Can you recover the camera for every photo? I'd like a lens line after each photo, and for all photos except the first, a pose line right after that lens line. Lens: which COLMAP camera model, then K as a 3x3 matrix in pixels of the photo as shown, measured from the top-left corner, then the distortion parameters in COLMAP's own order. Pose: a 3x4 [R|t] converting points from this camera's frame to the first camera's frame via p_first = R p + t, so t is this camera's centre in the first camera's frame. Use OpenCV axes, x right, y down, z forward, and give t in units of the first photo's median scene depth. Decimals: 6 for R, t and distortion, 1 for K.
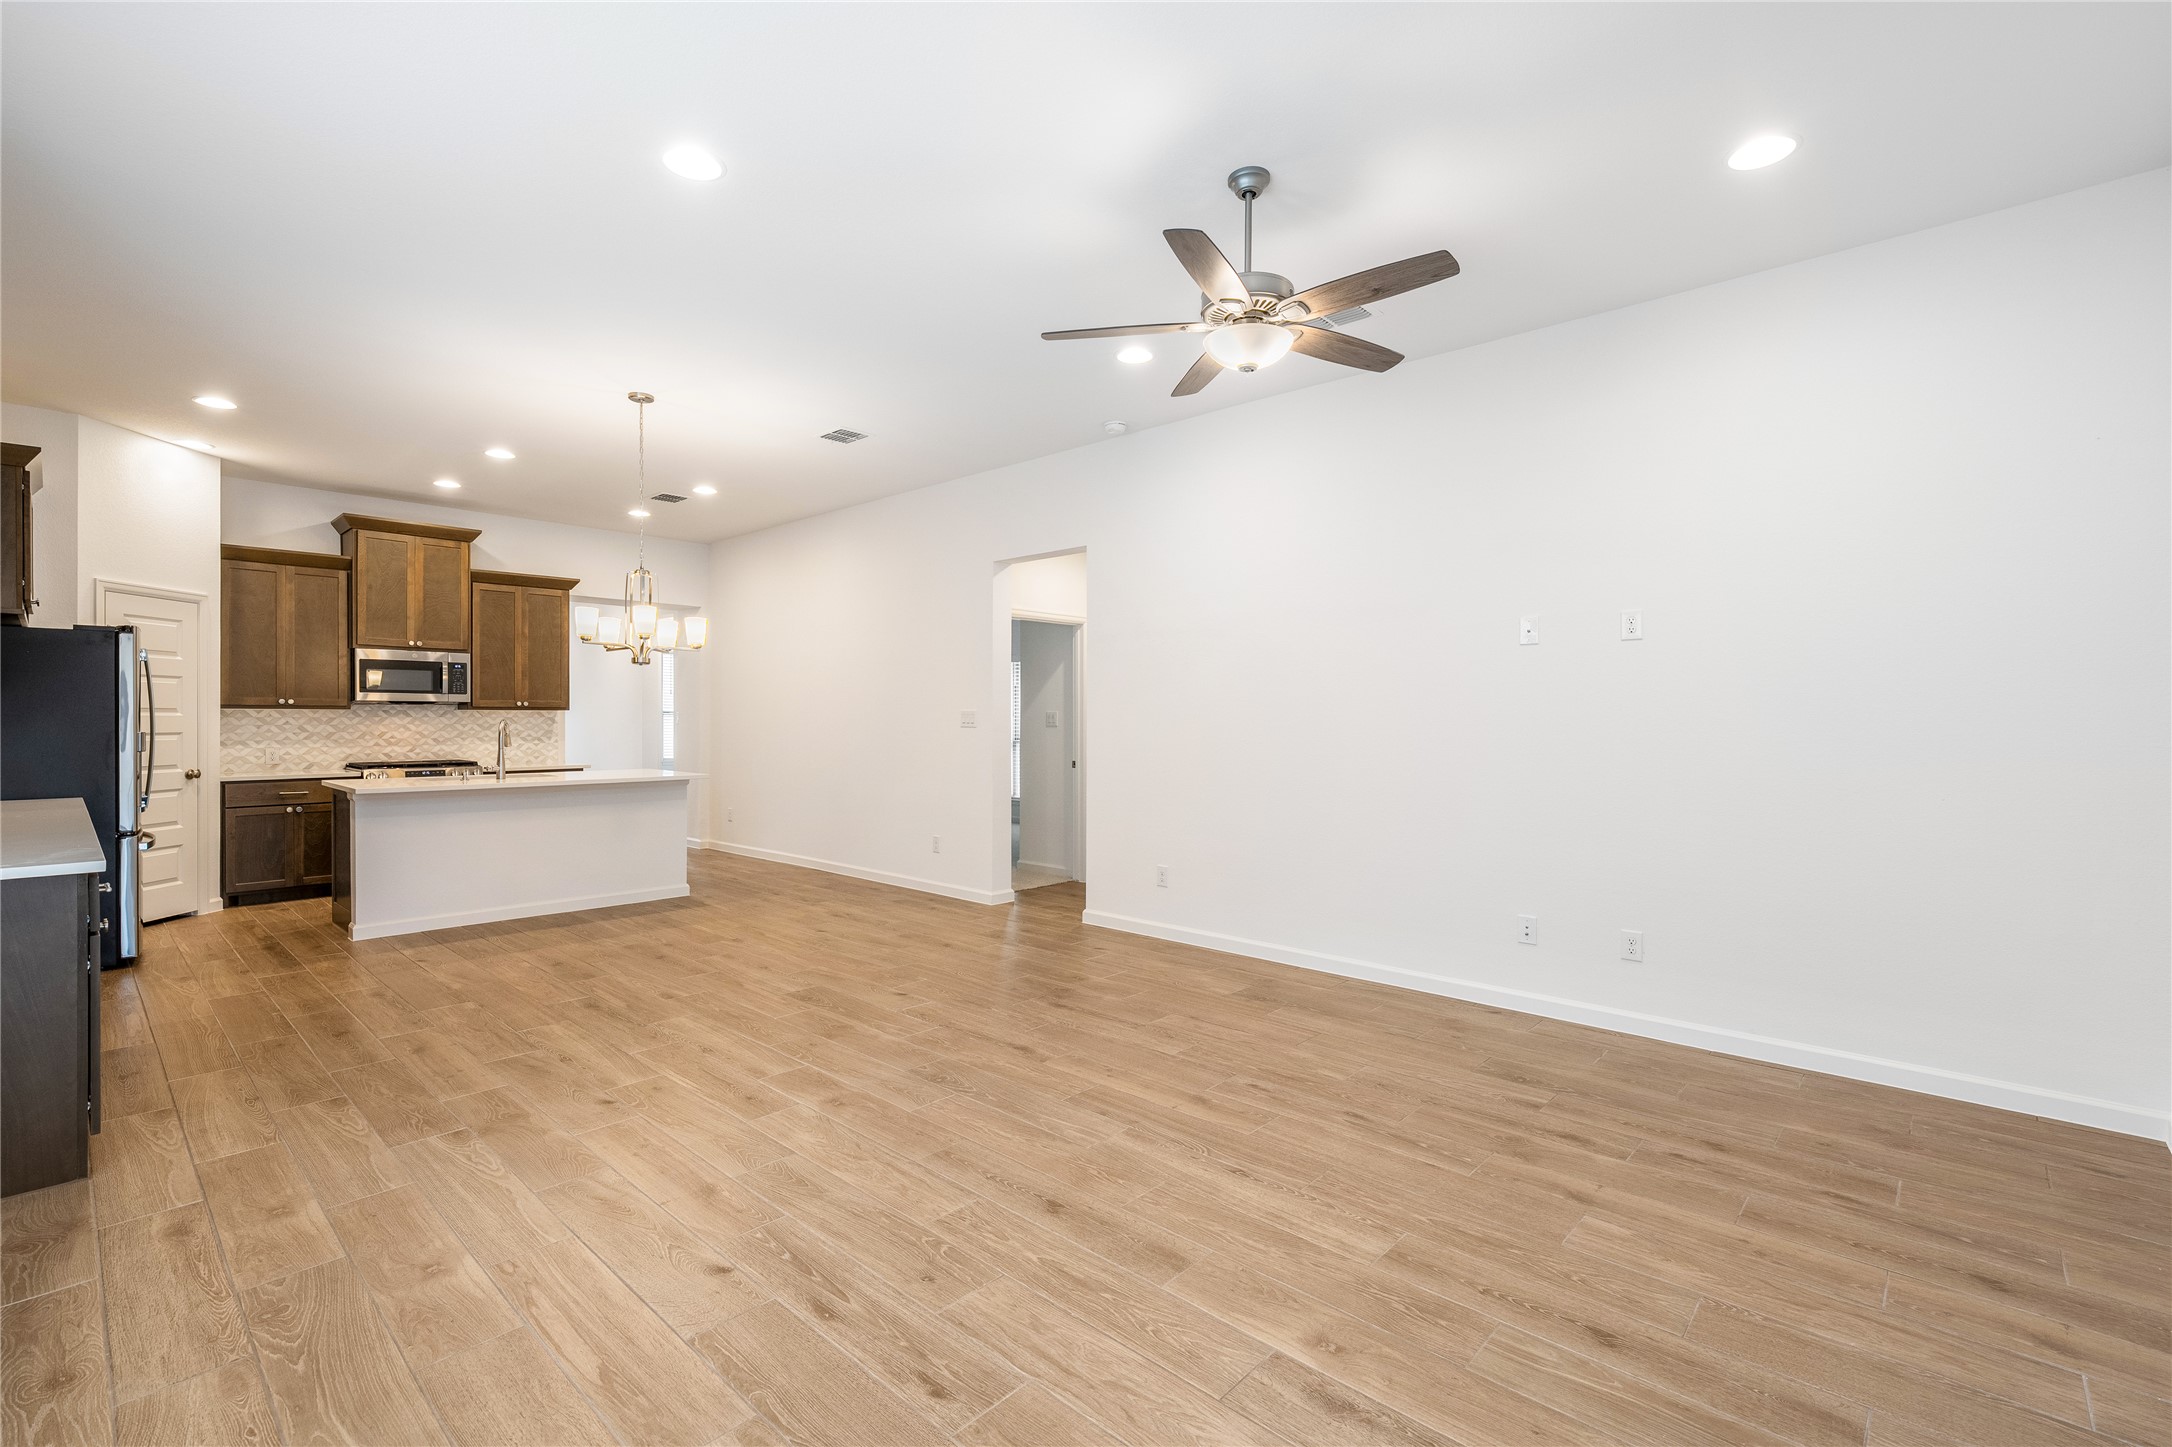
lens RADIAL K [[895.3, 0, 1027.8], [0, 895.3, 723.2], [0, 0, 1]] dist [-0.006000, -0.000213]
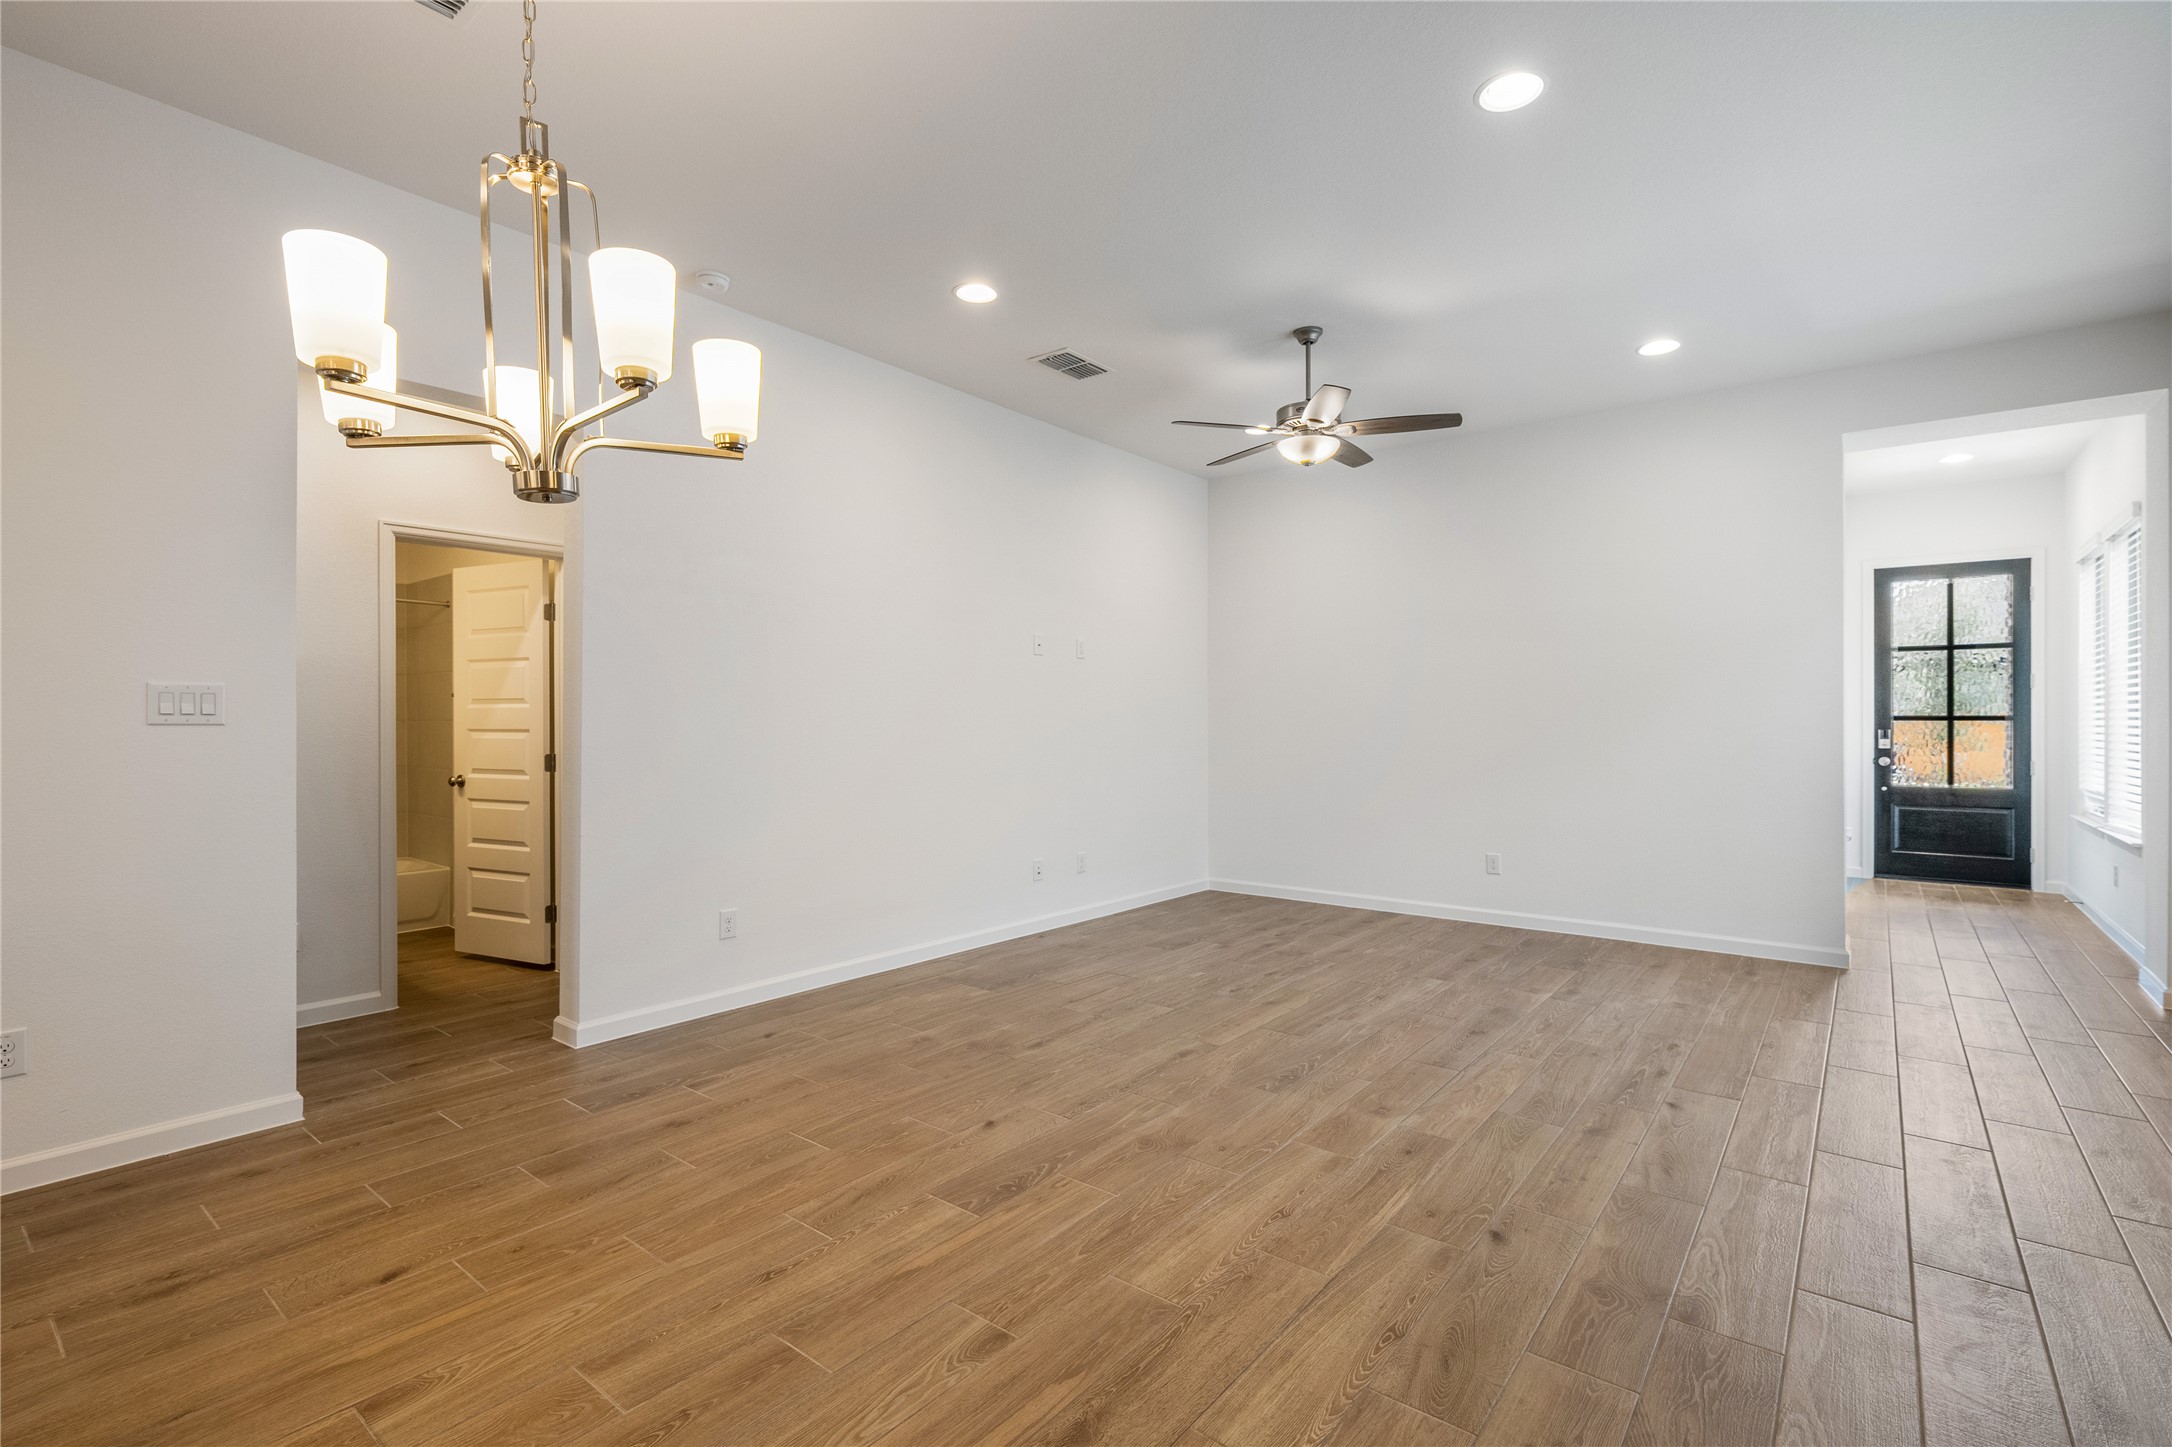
lens RADIAL K [[1010.5, 0, 1100.2], [0, 1010.5, 715.7], [0, 0, 1]] dist [-0.002403, 0.000358]
pose [[-0.088839, 0.000285, 0.996046, -1.005449], [0.006013, 0.999982, 0.000250, 0.004425], [-0.996028, 0.006011, -0.088839, 1.116490]]
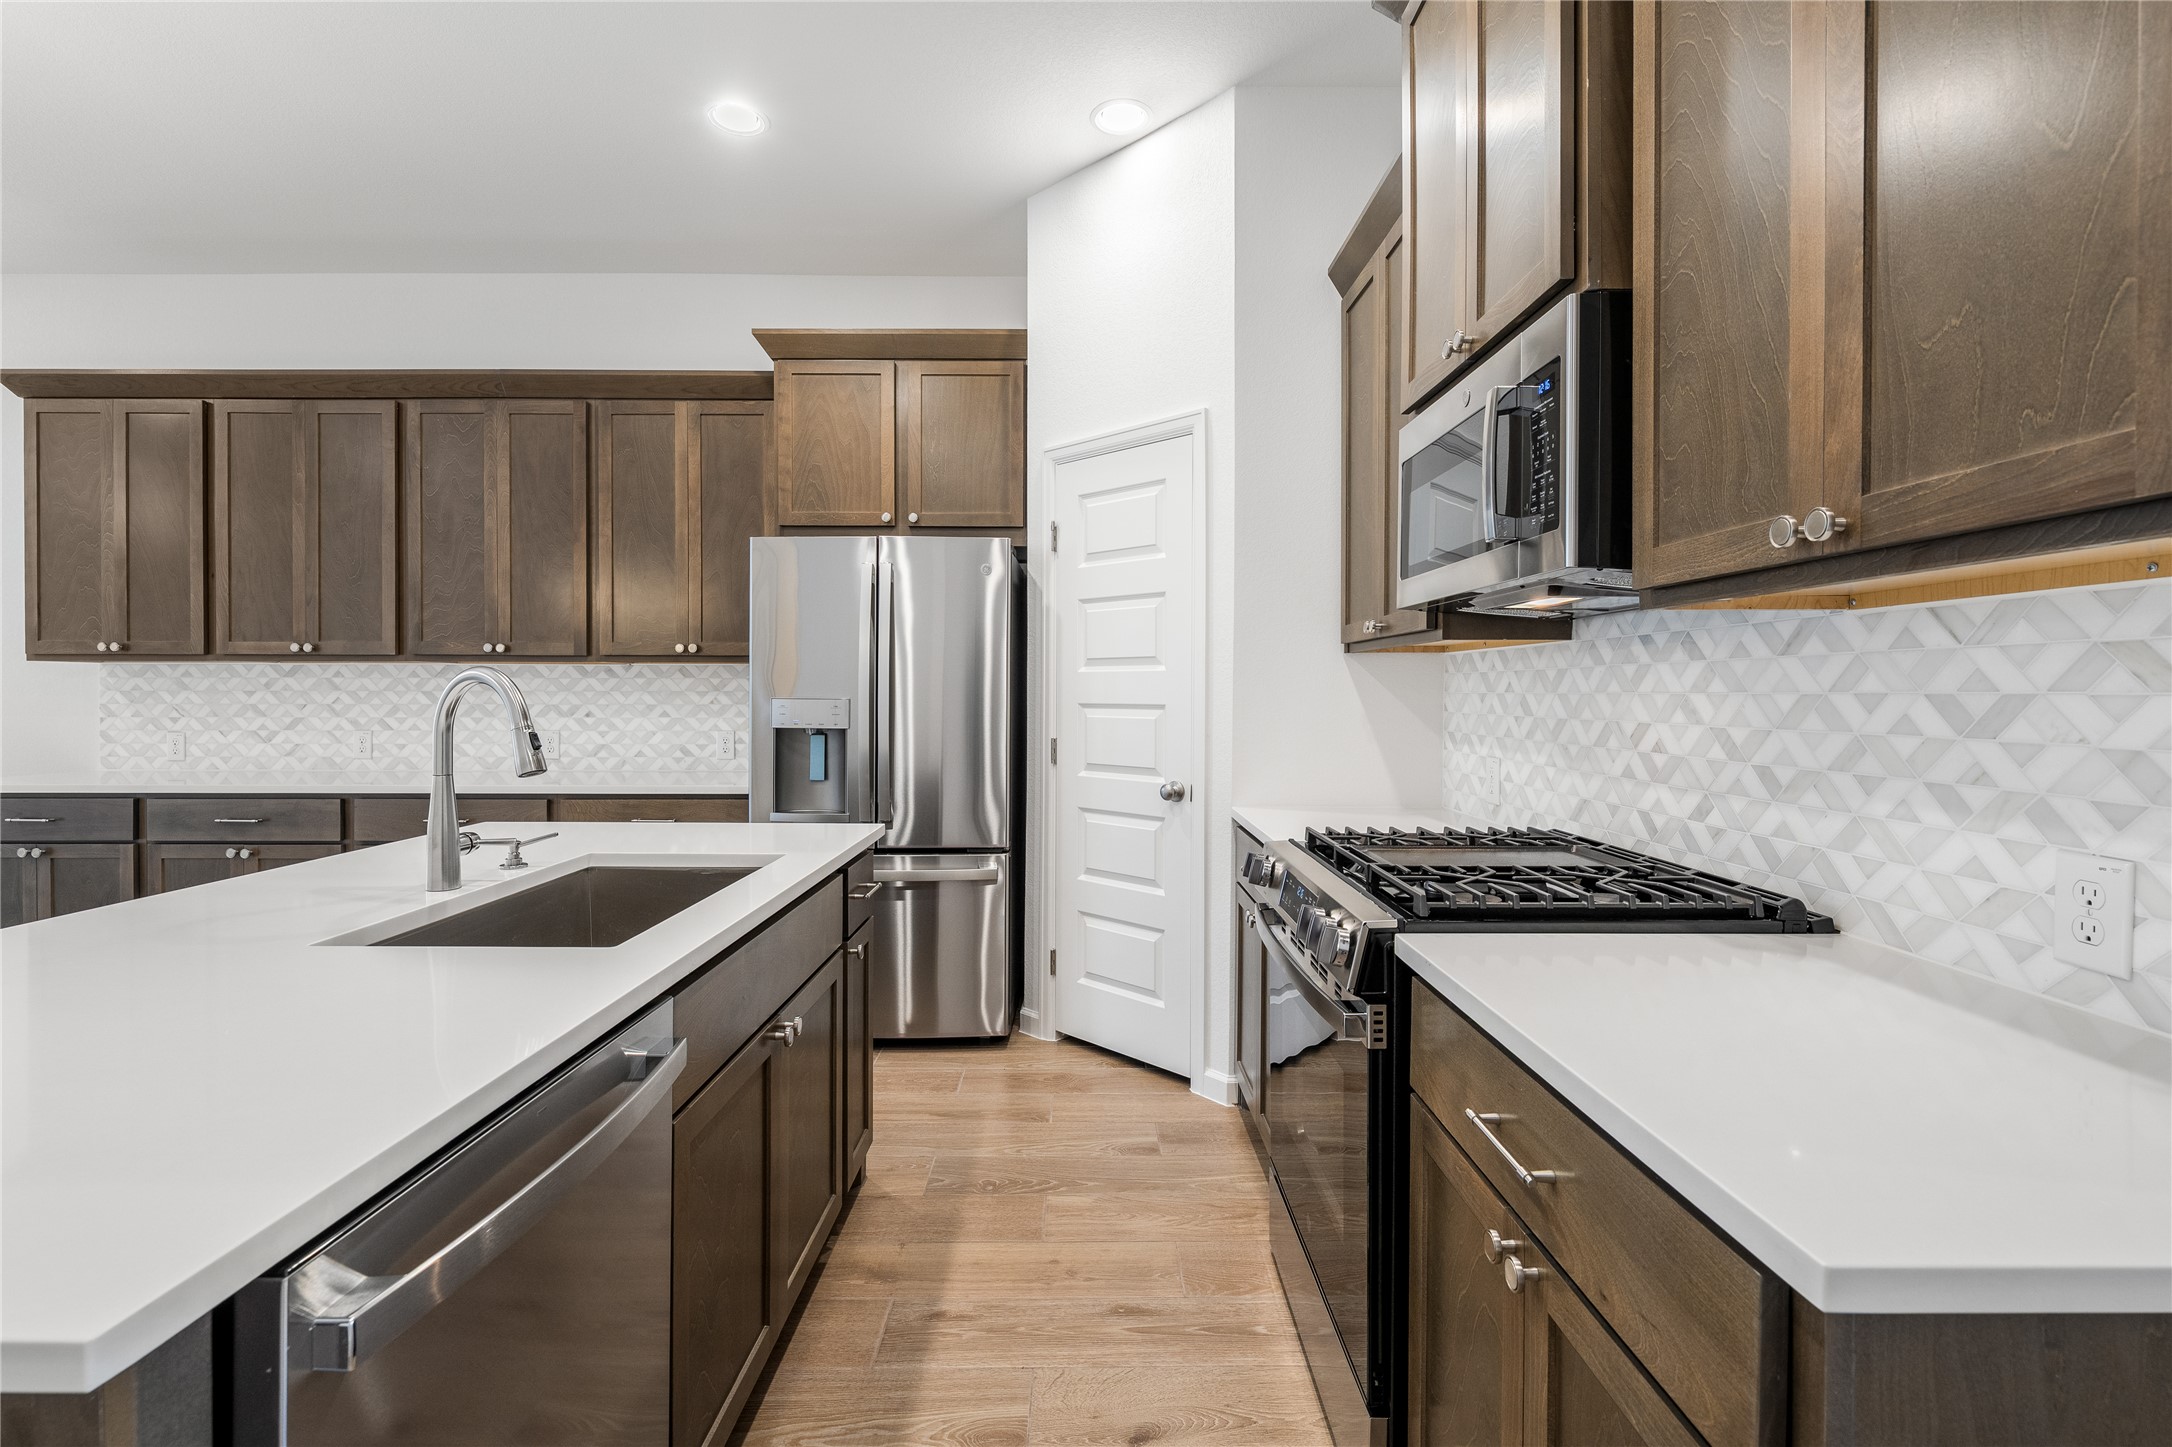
lens RADIAL K [[1010.5, 0, 1090.3], [0, 1010.5, 704.1], [0, 0, 1]] dist [-0.002403, 0.000358]
pose [[-0.721214, 0.010512, -0.692632, -0.837829], [-0.002777, 0.999833, 0.018065, -0.000538], [0.692706, 0.014952, -0.721065, 2.178780]]
